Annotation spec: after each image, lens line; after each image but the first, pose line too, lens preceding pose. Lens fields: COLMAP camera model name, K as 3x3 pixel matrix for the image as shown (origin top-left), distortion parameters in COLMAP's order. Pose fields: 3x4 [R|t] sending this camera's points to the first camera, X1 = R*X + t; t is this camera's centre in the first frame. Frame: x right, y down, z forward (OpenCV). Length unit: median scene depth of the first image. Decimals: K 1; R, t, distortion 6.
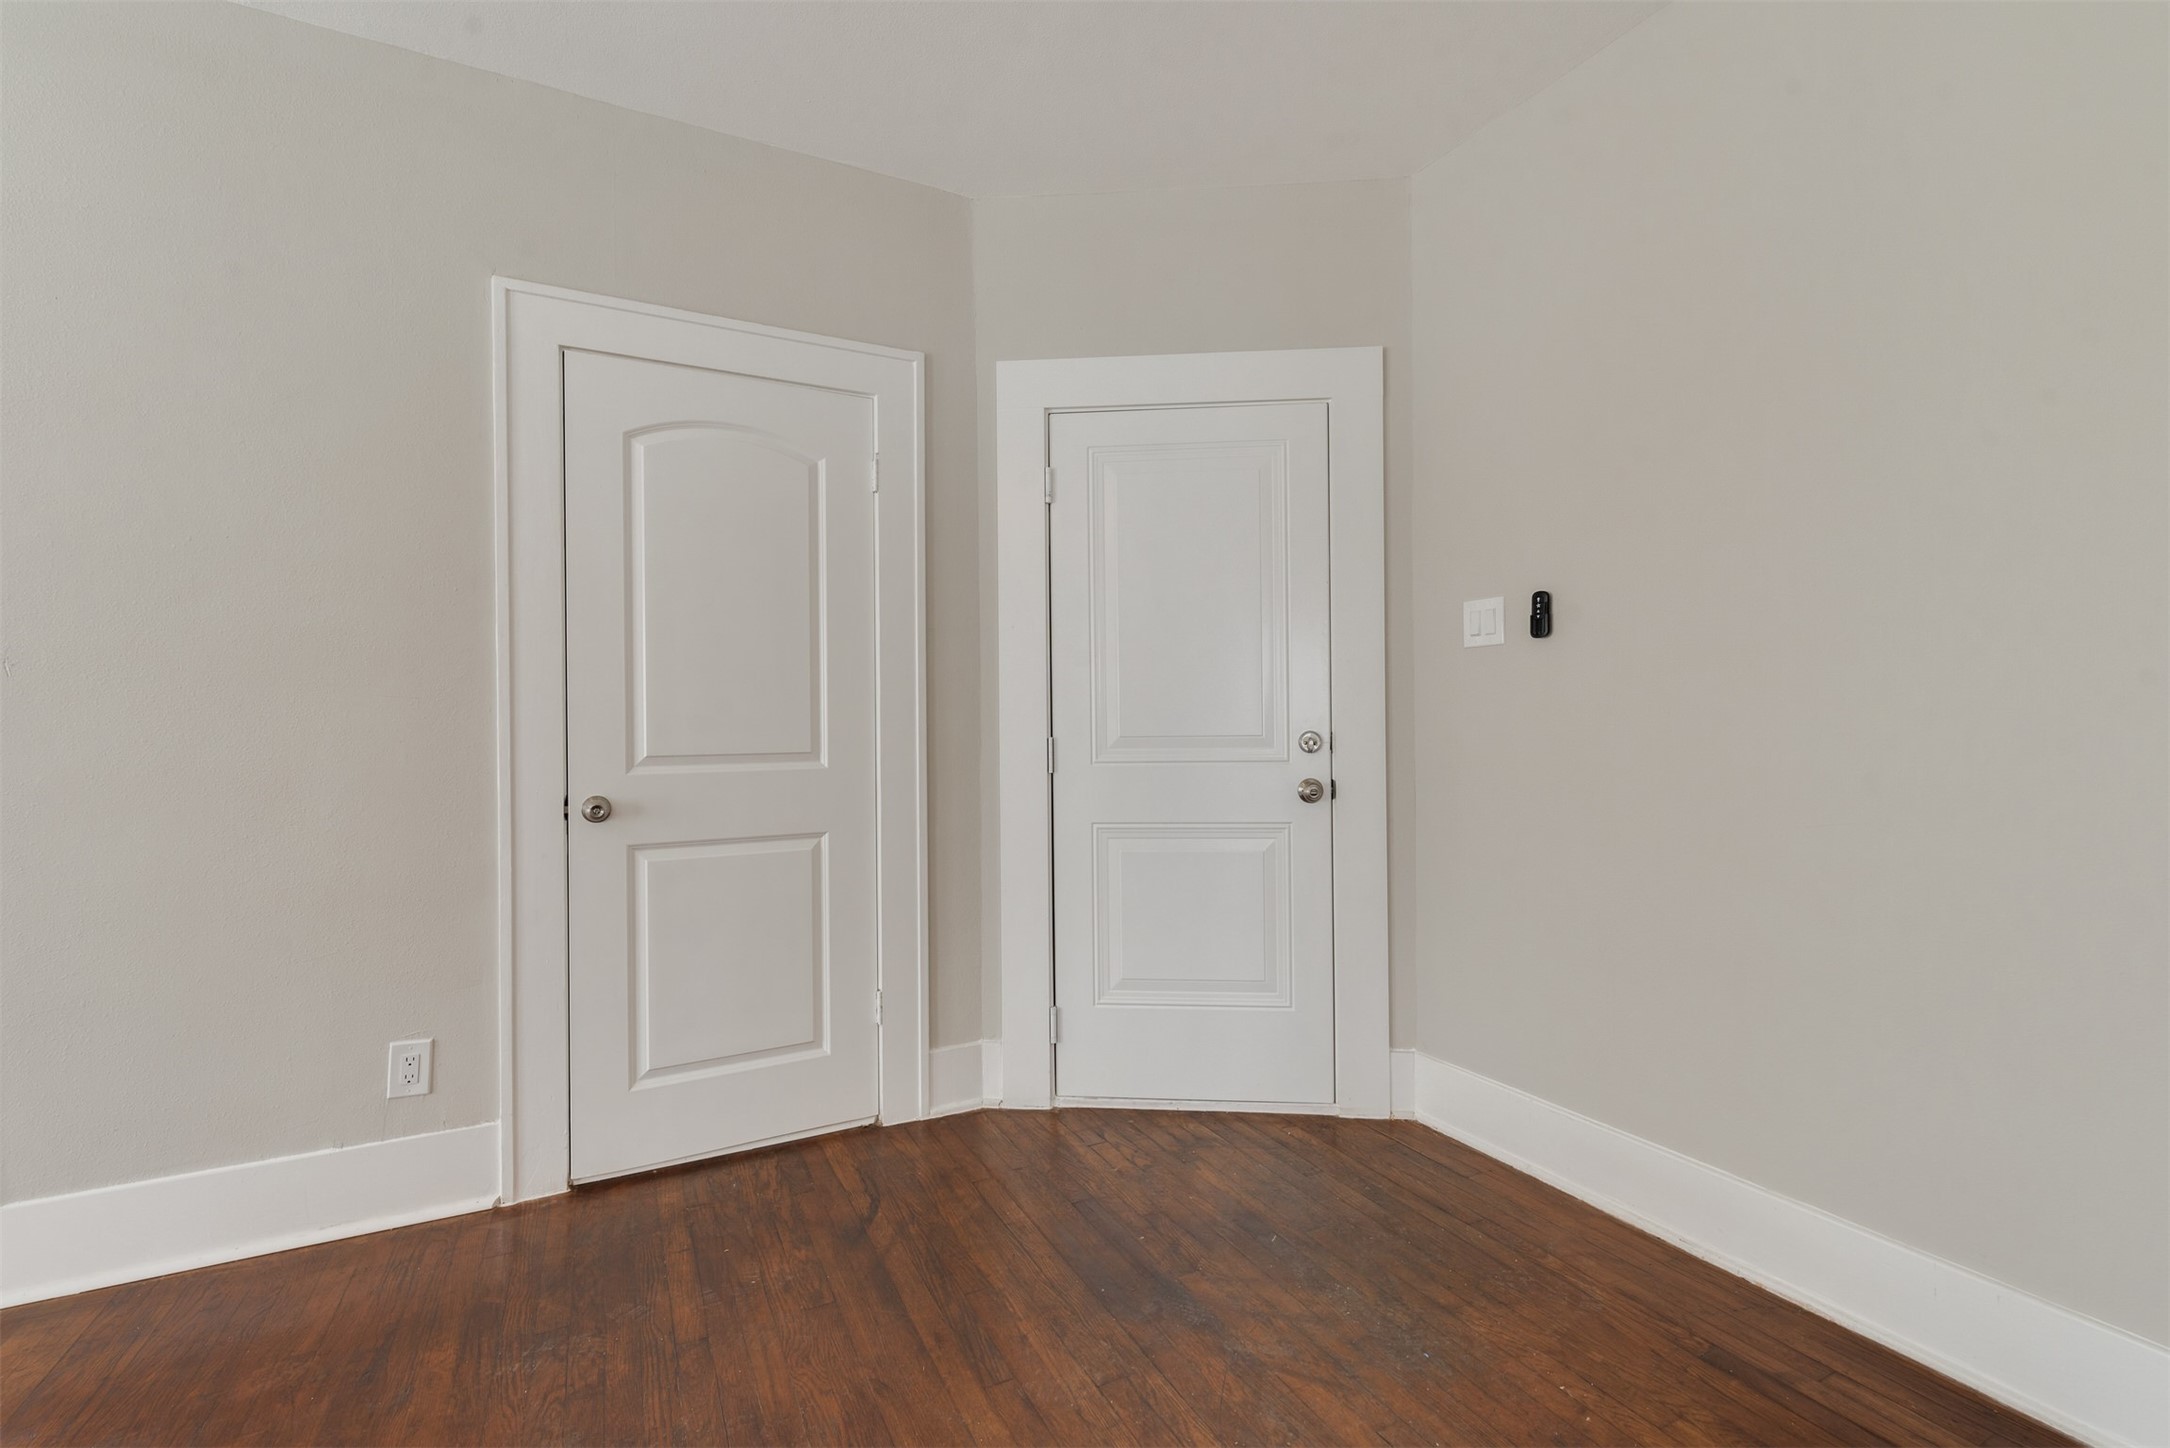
lens RADIAL K [[928.7, 0, 1076.3], [0, 928.7, 721.5], [0, 0, 1]] dist [0.000217, -0.001341]
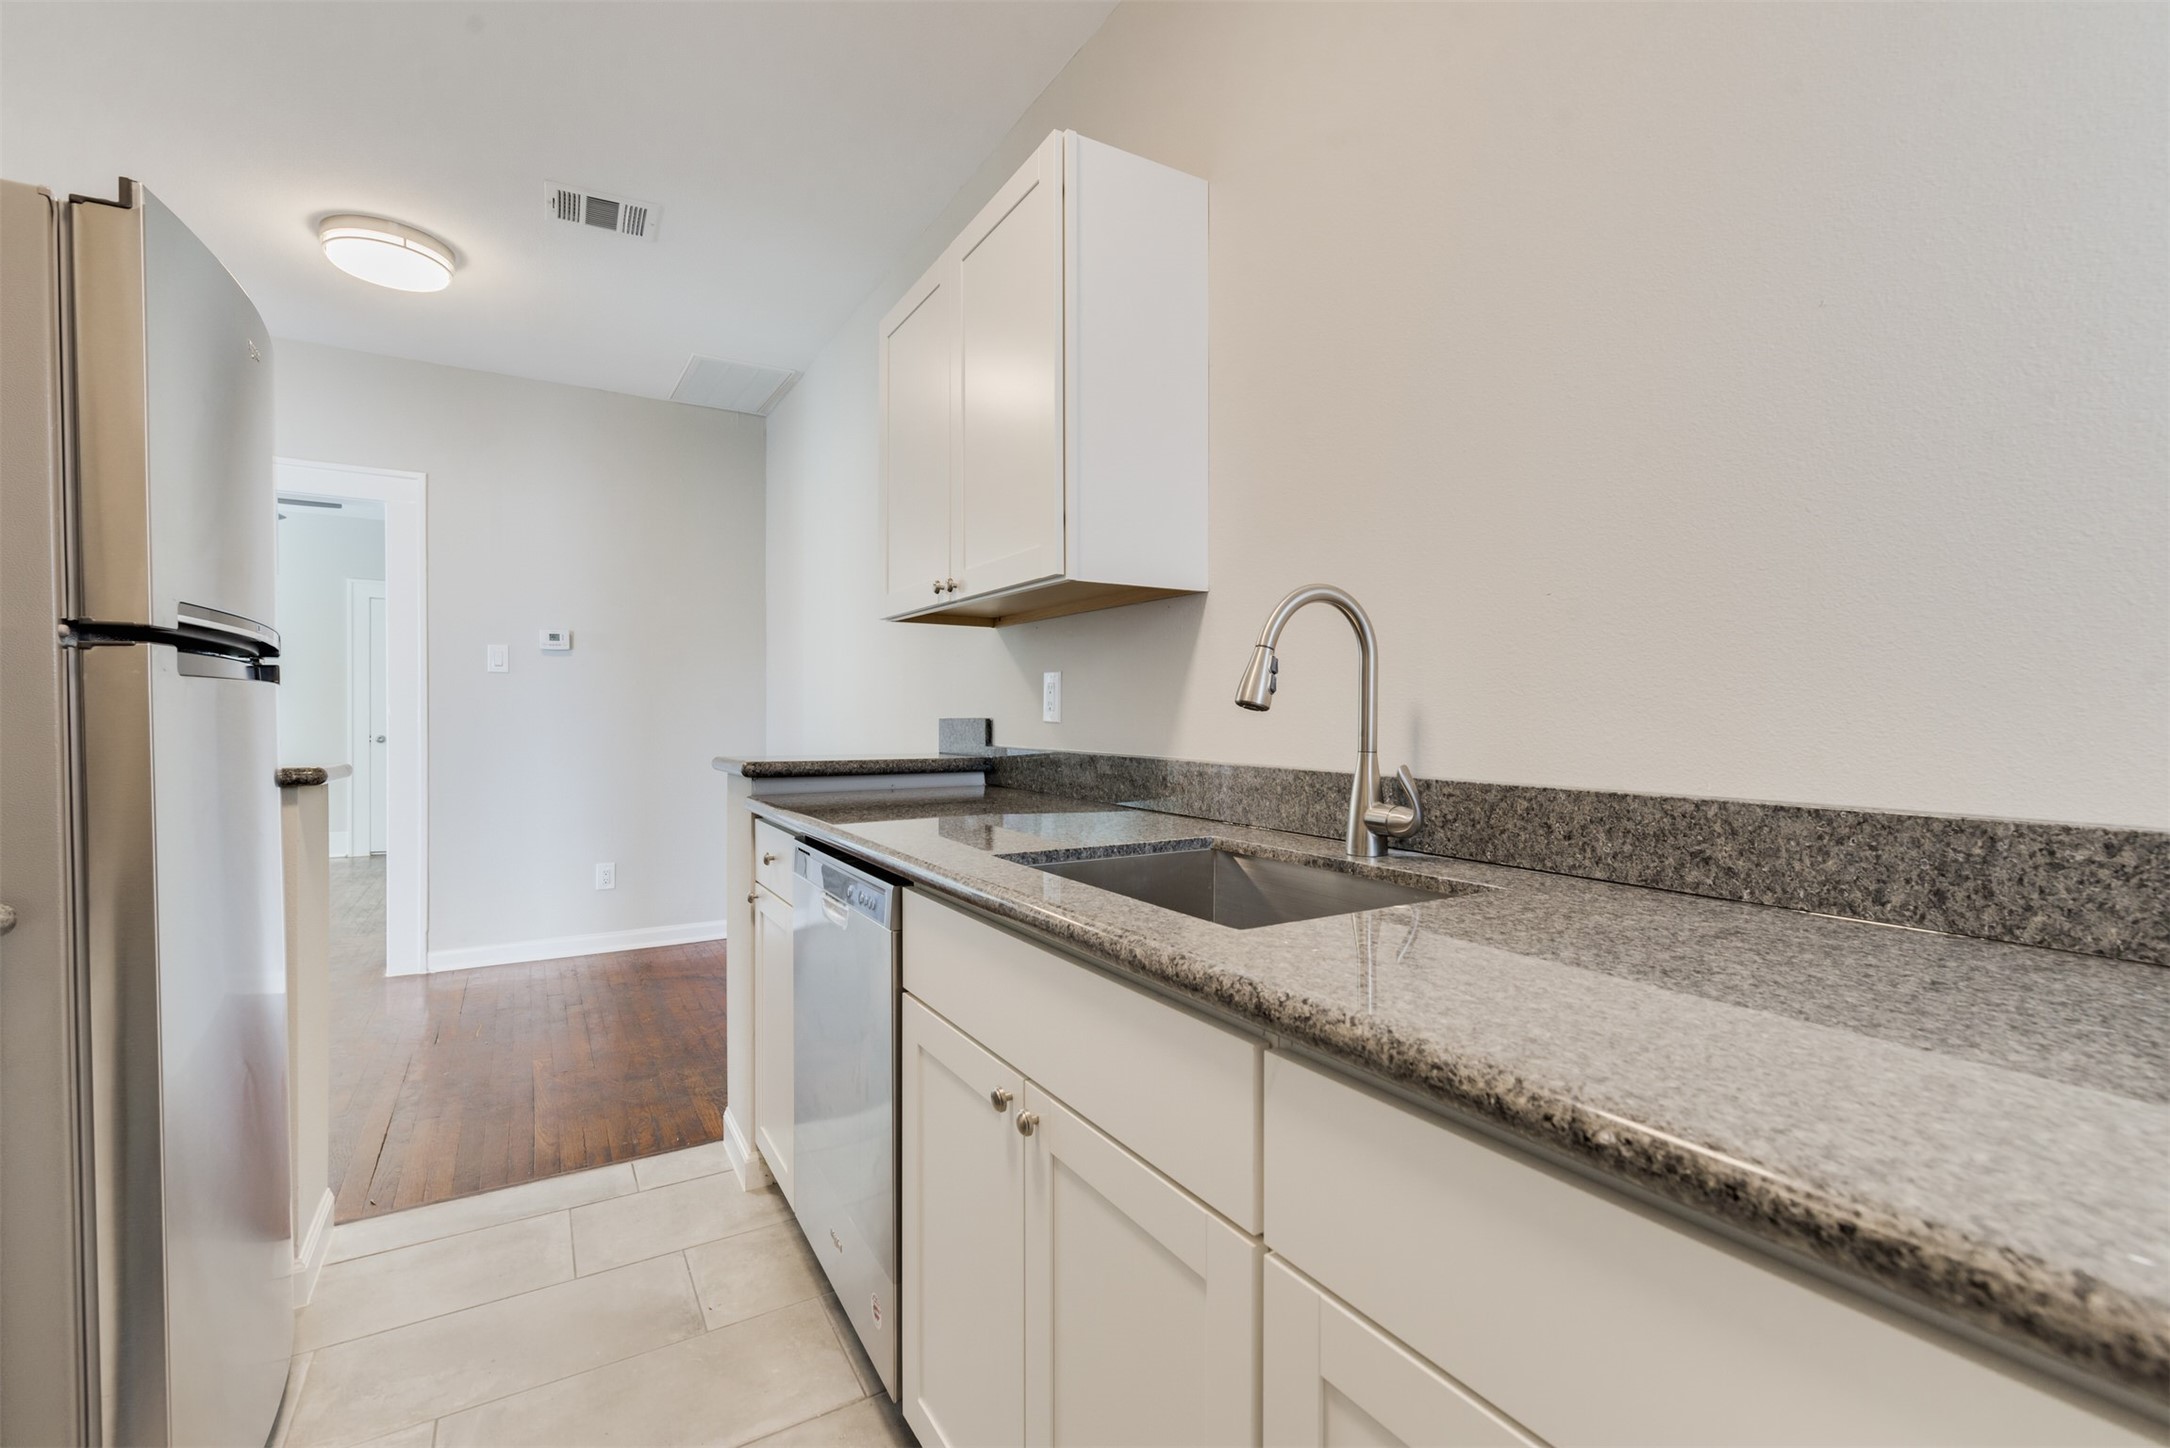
lens RADIAL K [[928.7, 0, 1082.8], [0, 928.7, 720.3], [0, 0, 1]] dist [0.000217, -0.001341]
pose [[0.997410, 0.012631, 0.070809, 1.526781], [-0.013181, 0.999887, 0.007297, -0.025394], [-0.070709, -0.008211, 0.997463, -2.162805]]
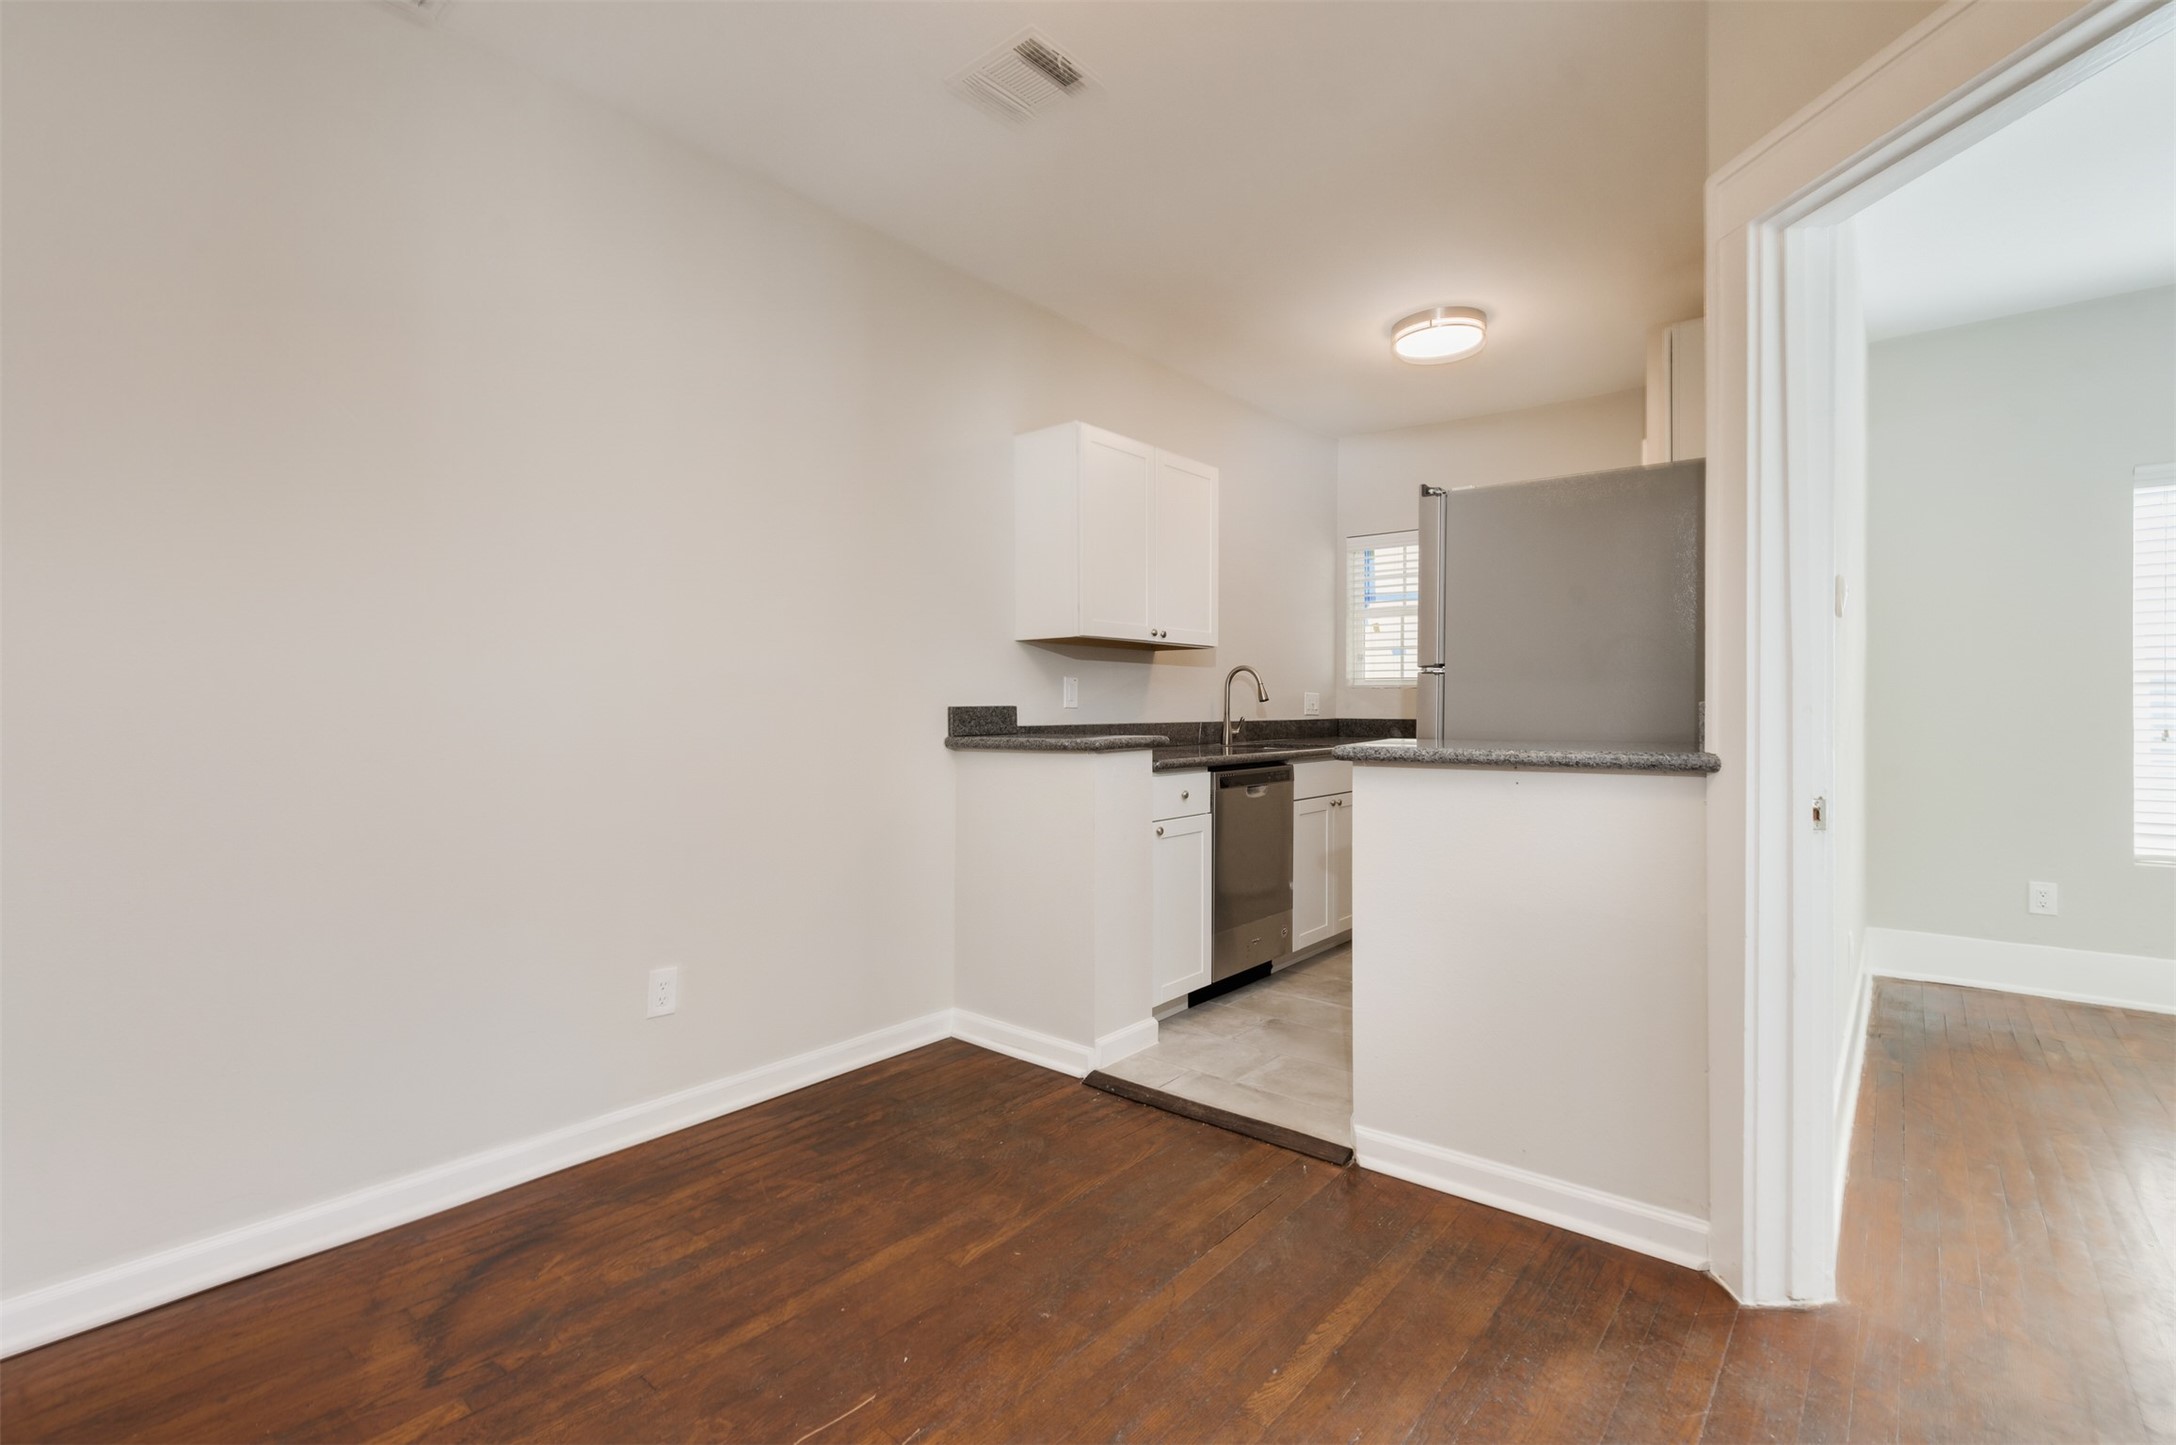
lens RADIAL K [[965.1, 0, 1086.3], [0, 965.1, 709.5], [0, 0, 1]] dist [-0.002646, -0.000377]
pose [[-0.387912, 0.007078, 0.921669, 0.151421], [0.001188, 0.999974, -0.007180, -0.001693], [-0.921695, -0.001690, -0.387911, -0.700470]]
